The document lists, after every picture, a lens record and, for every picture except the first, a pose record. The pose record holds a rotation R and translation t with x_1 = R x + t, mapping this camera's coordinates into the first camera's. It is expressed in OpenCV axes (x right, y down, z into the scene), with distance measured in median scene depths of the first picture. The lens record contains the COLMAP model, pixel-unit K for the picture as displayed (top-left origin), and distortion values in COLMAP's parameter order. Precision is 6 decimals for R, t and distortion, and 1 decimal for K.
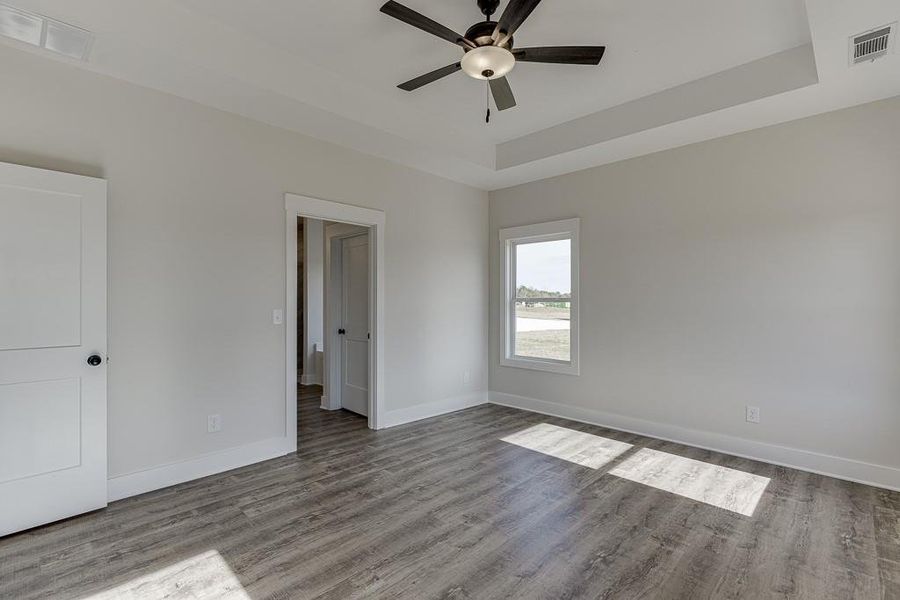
lens RADIAL K [[414.5, 0, 454.9], [0, 414.5, 304.3], [0, 0, 1]] dist [0.000430, 0.000210]
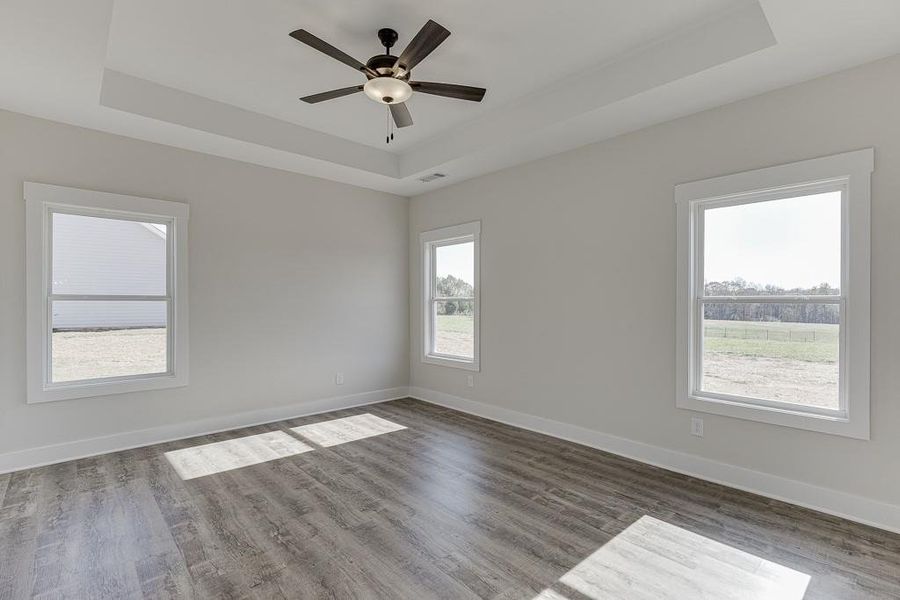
lens RADIAL K [[422.5, 0, 455.5], [0, 422.5, 301.3], [0, 0, 1]] dist [-0.009107, 0.000298]
pose [[0.047832, -0.000005, 0.998855, -0.774143], [0.001089, 0.999999, -0.000047, -0.004370], [-0.998855, 0.001090, 0.047832, 0.555697]]
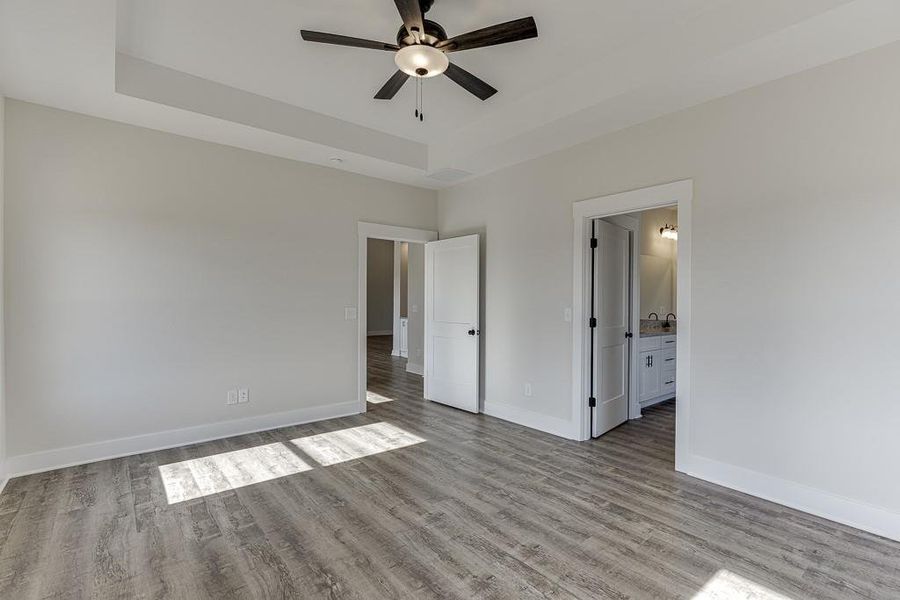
lens RADIAL K [[414.5, 0, 454.9], [0, 414.5, 304.3], [0, 0, 1]] dist [0.000430, 0.000210]
pose [[-0.102035, 0.005305, -0.994767, 0.778254], [-0.009929, 0.999931, 0.006351, -0.001046], [0.994731, 0.010526, -0.101975, 0.867219]]
